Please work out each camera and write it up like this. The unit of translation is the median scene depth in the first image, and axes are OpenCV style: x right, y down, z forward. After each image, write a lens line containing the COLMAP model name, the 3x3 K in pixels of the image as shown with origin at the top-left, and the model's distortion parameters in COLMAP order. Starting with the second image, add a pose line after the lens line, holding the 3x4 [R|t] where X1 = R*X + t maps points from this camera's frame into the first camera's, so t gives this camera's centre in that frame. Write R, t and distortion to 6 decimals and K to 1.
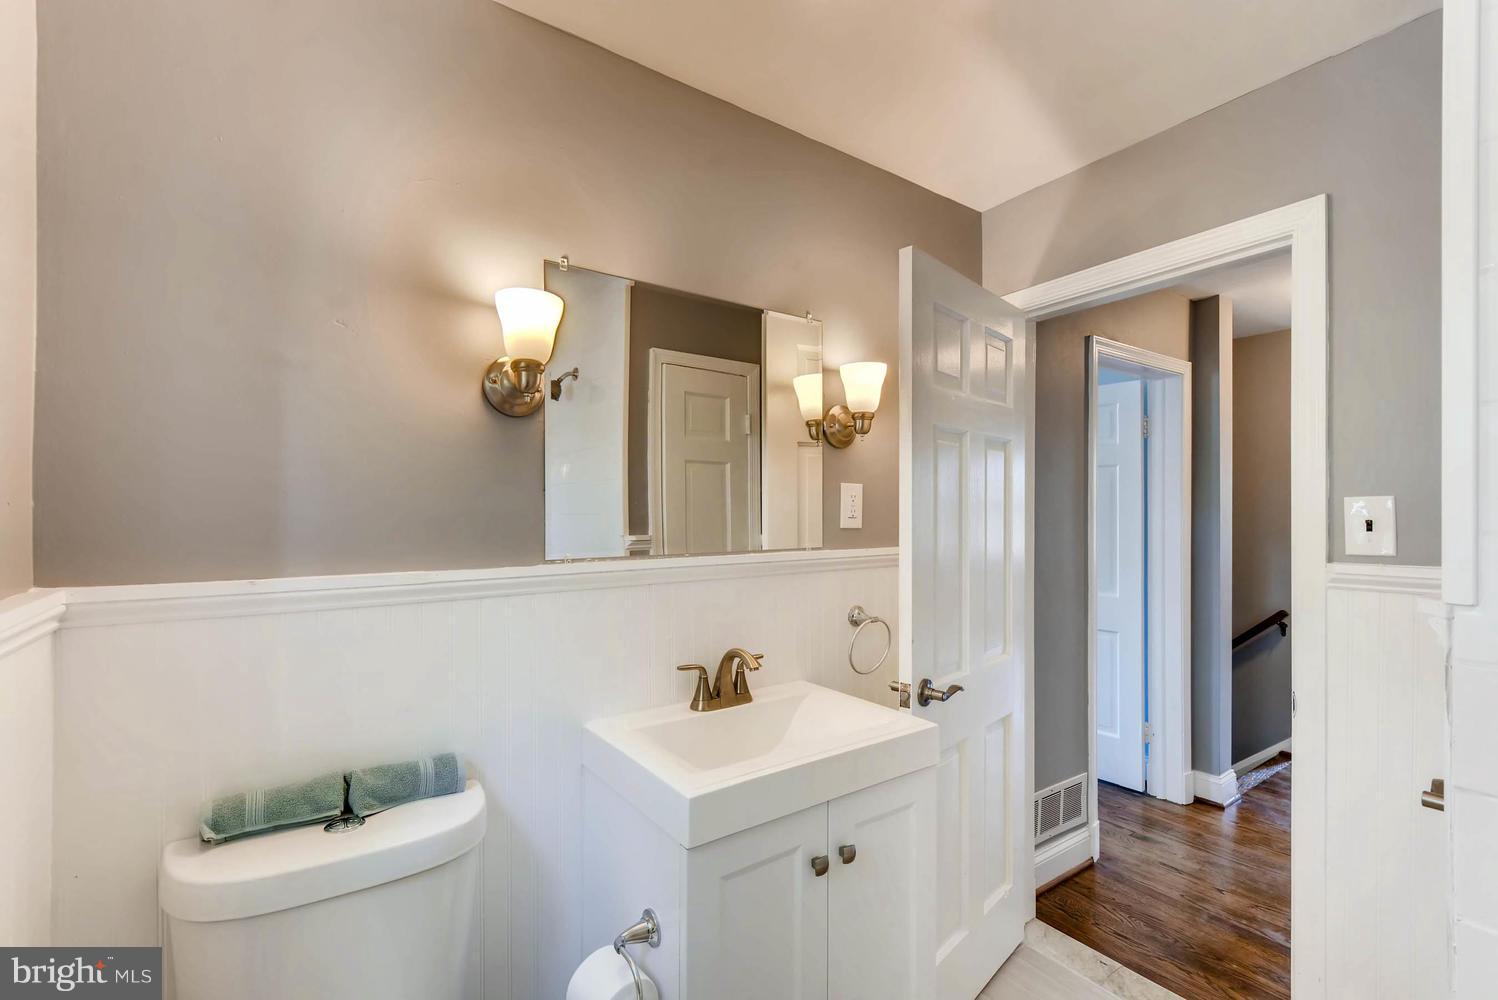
lens RADIAL K [[660.1, 0, 741.4], [0, 660.1, 509.0], [0, 0, 1]] dist [0.008987, -0.000541]
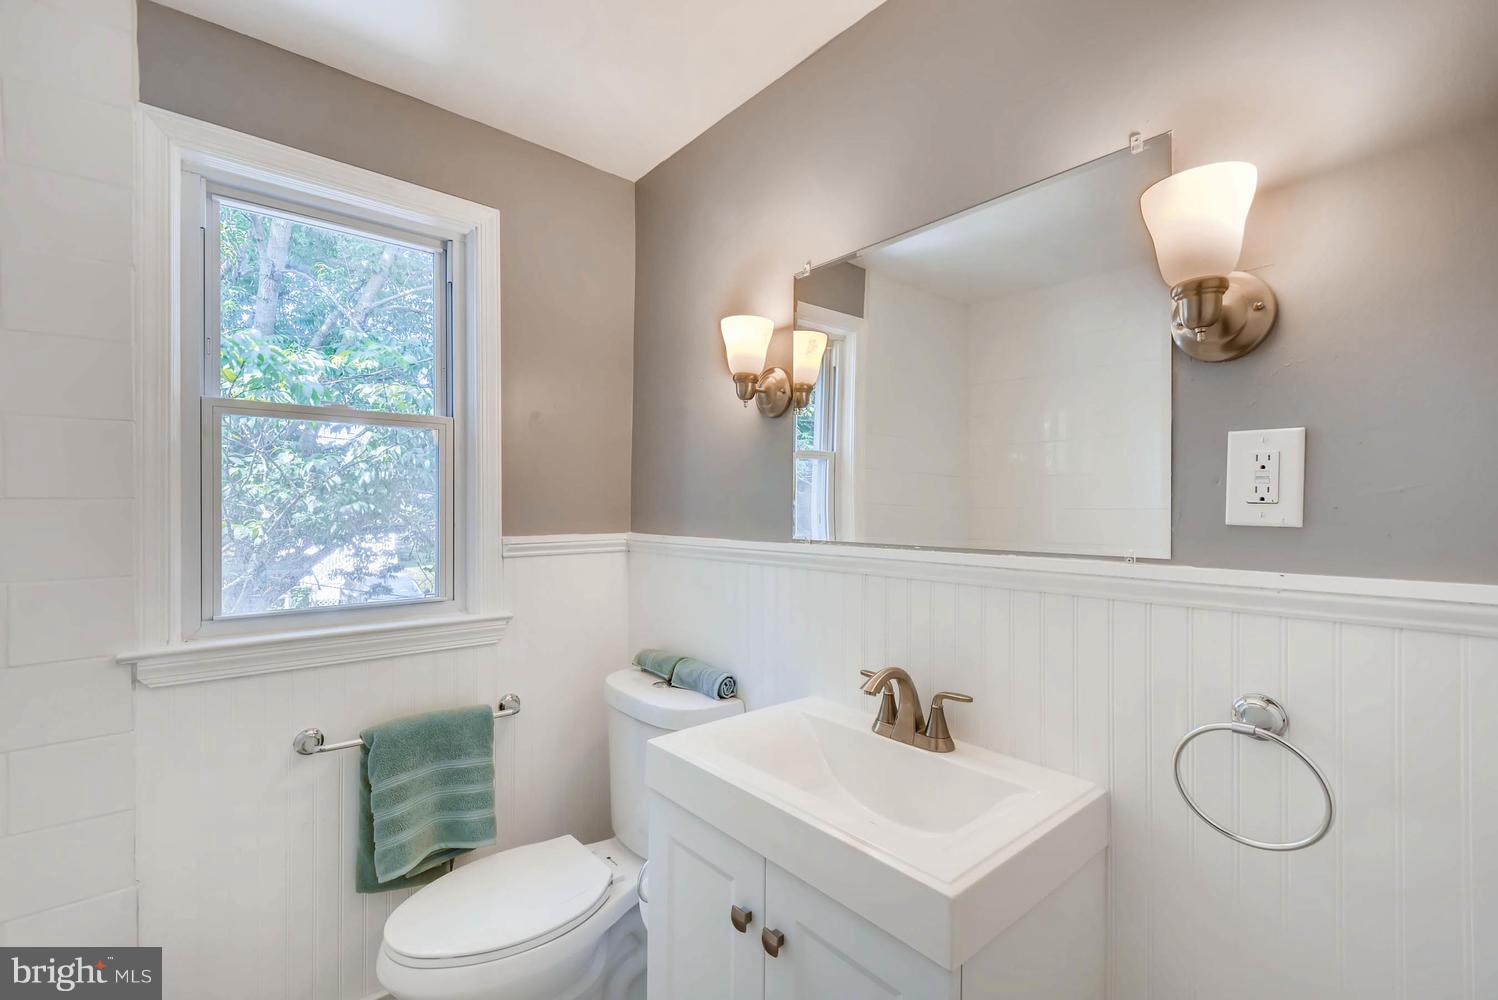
lens RADIAL K [[660.1, 0, 741.4], [0, 660.1, 509.0], [0, 0, 1]] dist [0.008987, -0.000541]
pose [[0.087716, 0.008286, -0.996111, 0.618574], [0.004868, 0.999950, 0.008747, 0.011740], [0.996134, -0.005616, 0.087671, 0.614101]]
